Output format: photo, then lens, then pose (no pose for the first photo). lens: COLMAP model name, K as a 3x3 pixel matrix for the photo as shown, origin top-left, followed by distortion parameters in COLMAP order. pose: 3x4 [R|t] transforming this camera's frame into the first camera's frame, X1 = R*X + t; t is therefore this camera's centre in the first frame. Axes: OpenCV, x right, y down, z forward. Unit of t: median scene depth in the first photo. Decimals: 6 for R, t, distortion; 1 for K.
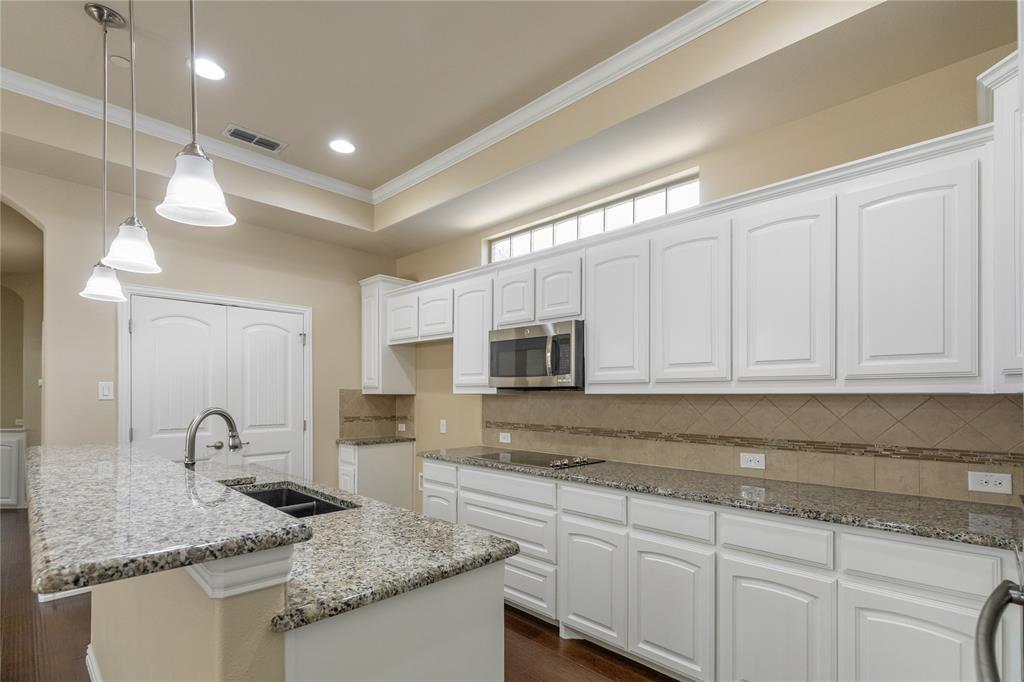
lens RADIAL K [[477.4, 0, 511.5], [0, 477.4, 394.5], [0, 0, 1]] dist [0.002088, 0.000045]
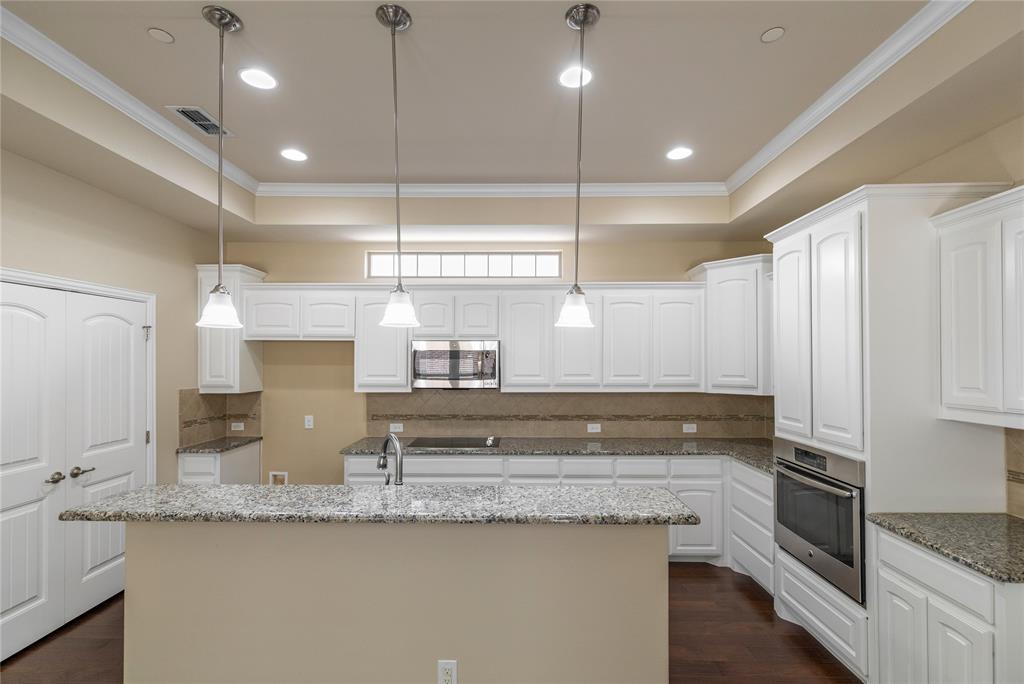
lens RADIAL K [[468.5, 0, 513.0], [0, 468.5, 355.4], [0, 0, 1]] dist [0.000645, -0.000246]
pose [[0.722464, 0.002306, 0.691405, -0.681154], [0.001388, 0.999988, -0.004785, -0.091290], [-0.691408, 0.004416, 0.722451, -0.029521]]
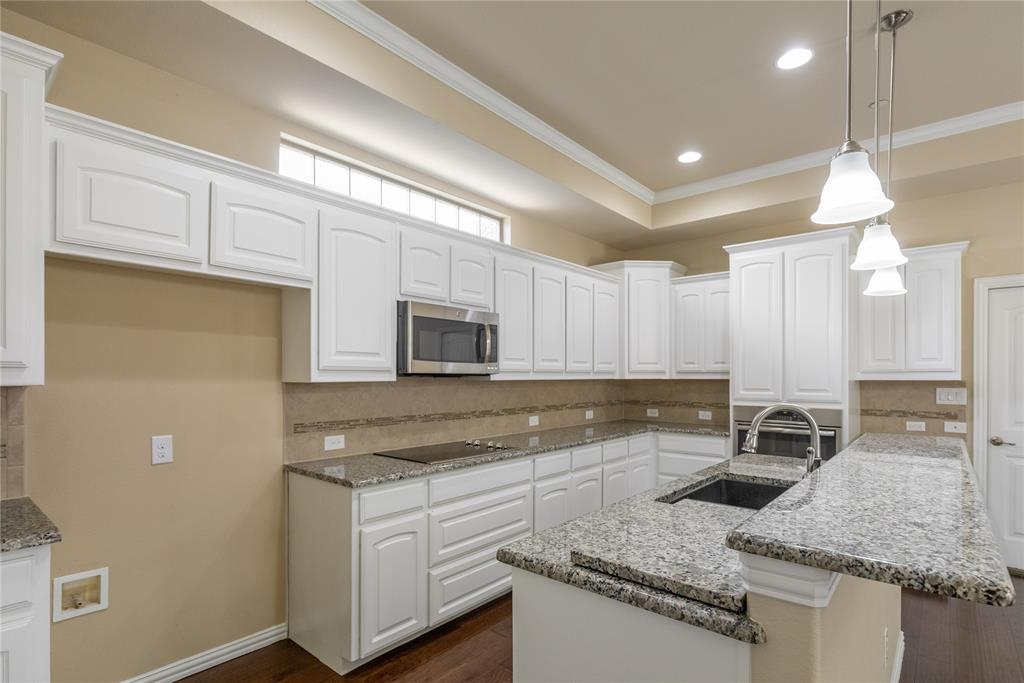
lens RADIAL K [[497.7, 0, 513.1], [0, 497.7, 374.0], [0, 0, 1]] dist [-0.014451, -0.000144]
pose [[-0.064492, -0.002512, 0.997915, -0.871386], [-0.005869, 0.999980, 0.002138, -0.016355], [-0.997901, -0.005719, -0.064506, 0.888631]]
